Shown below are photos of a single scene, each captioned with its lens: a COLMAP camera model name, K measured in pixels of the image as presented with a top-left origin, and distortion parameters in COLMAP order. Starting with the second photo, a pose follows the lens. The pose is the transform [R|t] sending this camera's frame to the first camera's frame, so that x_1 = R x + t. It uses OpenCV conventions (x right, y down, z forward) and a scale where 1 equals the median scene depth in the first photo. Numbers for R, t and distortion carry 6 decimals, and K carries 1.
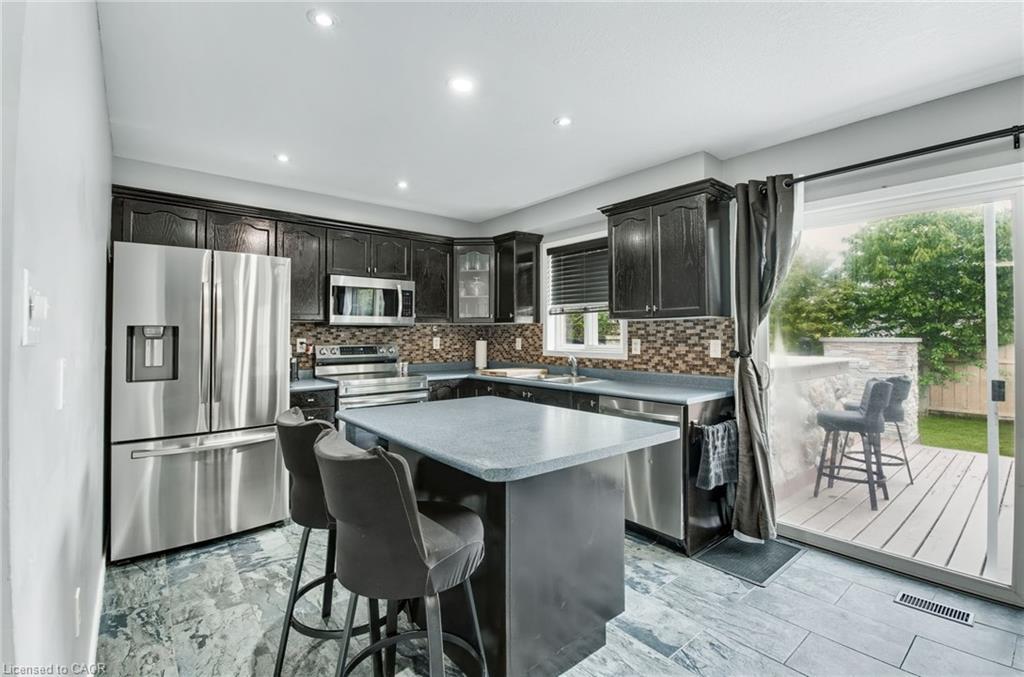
lens RADIAL K [[467.2, 0, 521.8], [0, 467.2, 333.3], [0, 0, 1]] dist [0.005052, 0.000340]
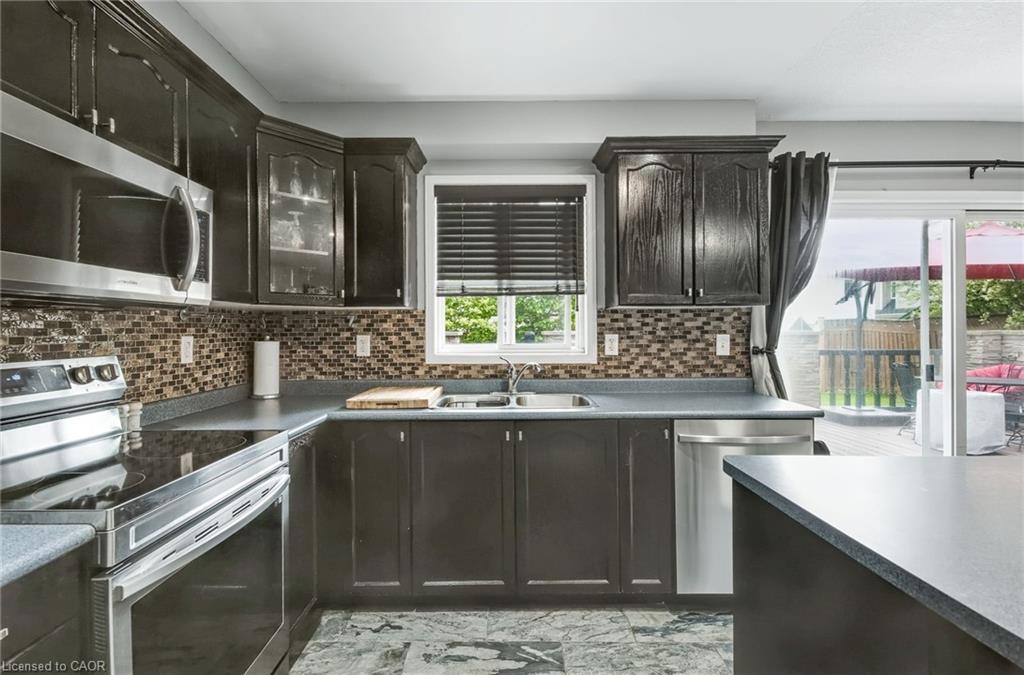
lens RADIAL K [[467.2, 0, 510.1], [0, 467.2, 334.2], [0, 0, 1]] dist [0.005052, 0.000340]
pose [[0.650891, -0.010972, 0.759092, -0.410662], [0.000953, 0.999907, 0.013636, 0.002214], [-0.759171, -0.008152, 0.650841, 0.651185]]
